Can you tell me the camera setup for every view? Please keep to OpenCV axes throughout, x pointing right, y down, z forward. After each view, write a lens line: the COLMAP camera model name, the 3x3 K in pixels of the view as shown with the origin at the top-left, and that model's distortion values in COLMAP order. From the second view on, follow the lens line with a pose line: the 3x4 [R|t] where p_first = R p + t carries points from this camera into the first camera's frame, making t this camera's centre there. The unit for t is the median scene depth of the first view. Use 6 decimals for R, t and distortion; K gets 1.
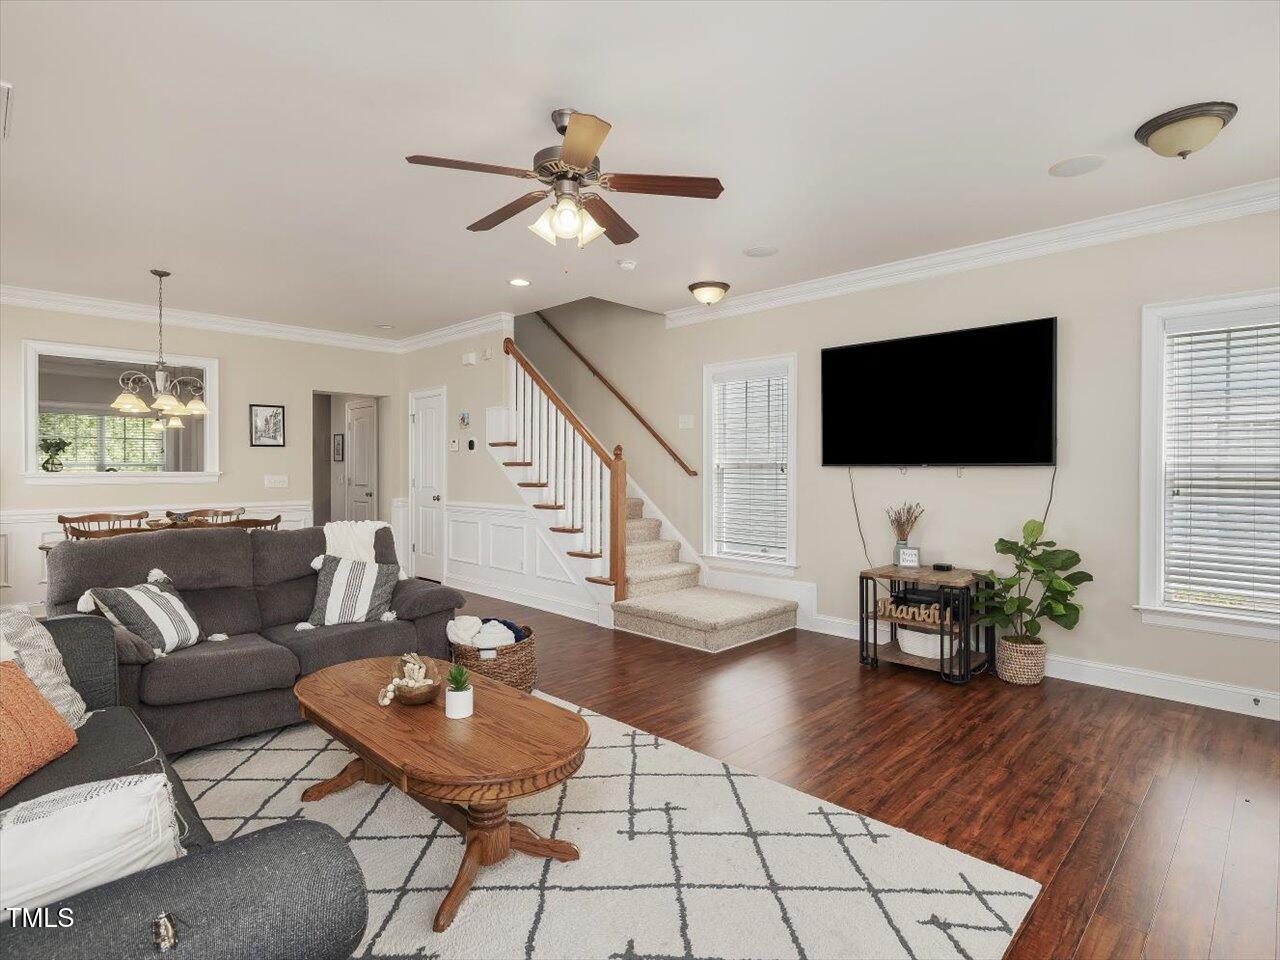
lens RADIAL K [[649.0, 0, 644.2], [0, 649.0, 471.6], [0, 0, 1]] dist [0.000312, 0.000292]
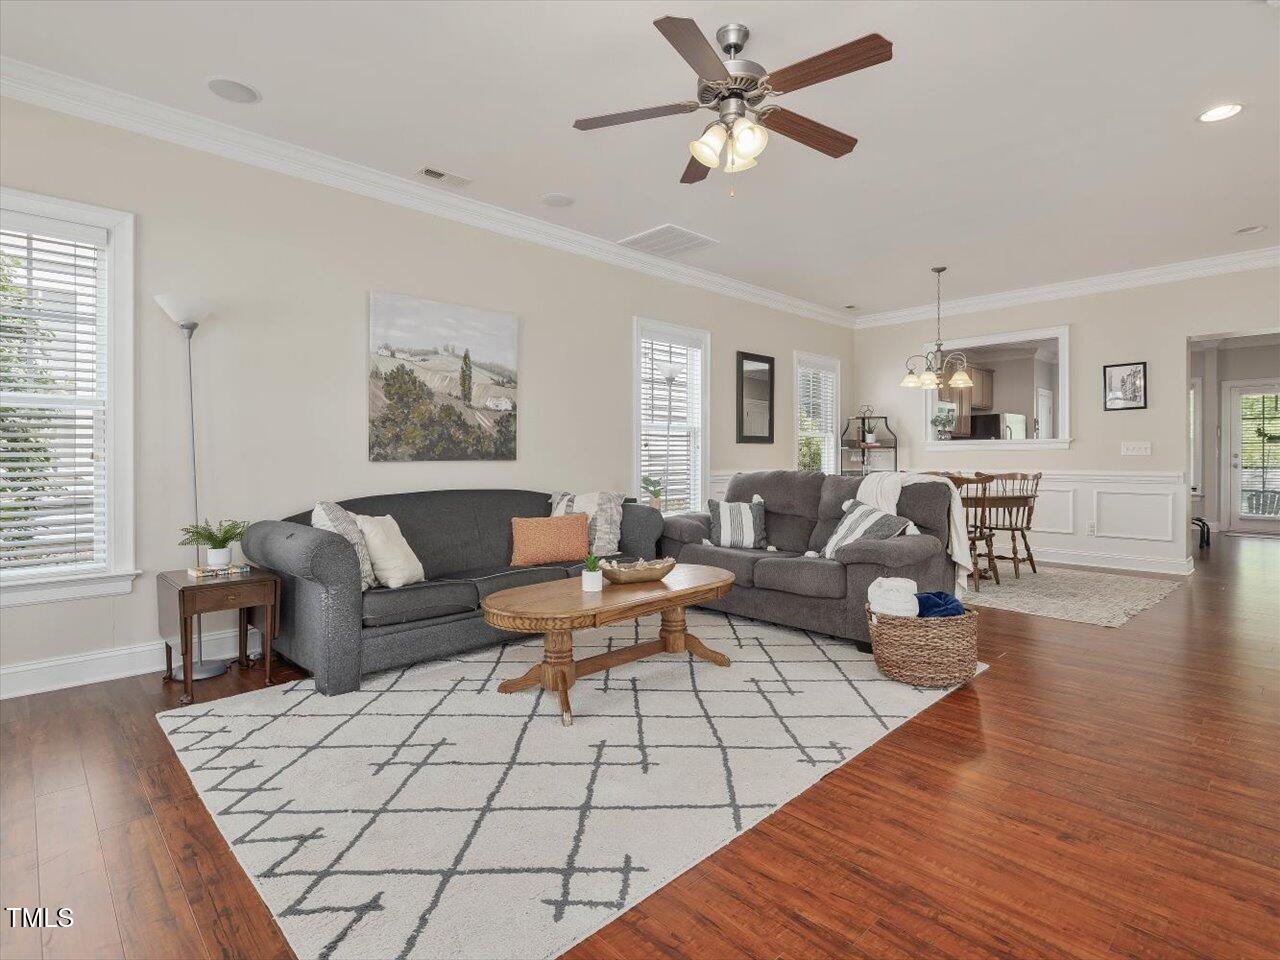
lens RADIAL K [[647.8, 0, 647.0], [0, 647.8, 458.3], [0, 0, 1]] dist [-0.007803, 0.001191]
pose [[-0.015709, -0.001563, -0.999875, 0.730970], [-0.002524, 0.999996, -0.001524, 0.071517], [0.999873, 0.002500, -0.015713, 0.786355]]
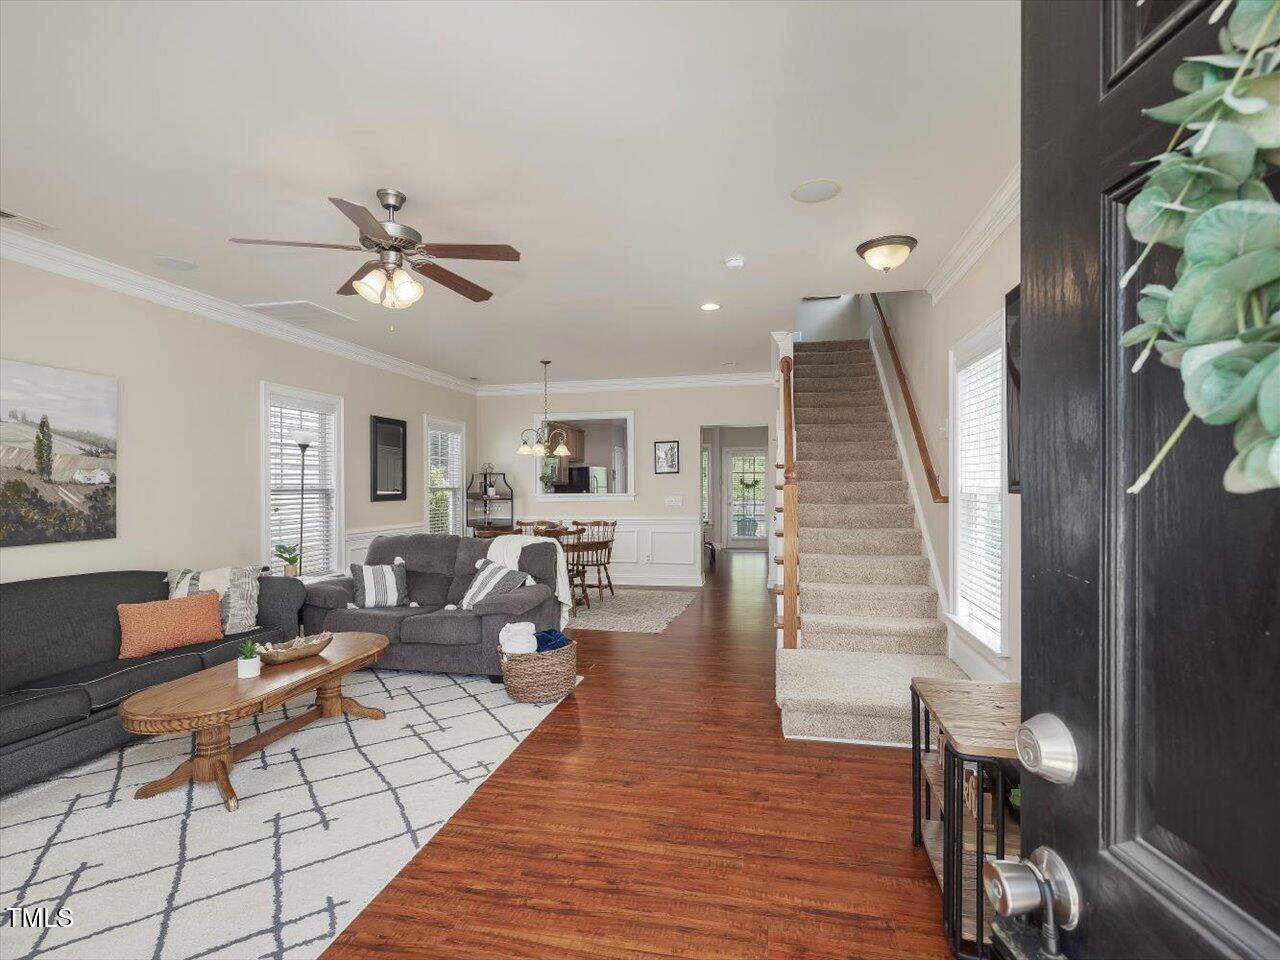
lens RADIAL K [[605.7, 0, 648.5], [0, 605.7, 488.9], [0, 0, 1]] dist [-0.000630, 0.000884]
pose [[0.549182, -0.002538, -0.835699, 0.901923], [0.005699, 0.999984, 0.000708, -0.020954], [0.835684, -0.005152, 0.549187, 0.696784]]
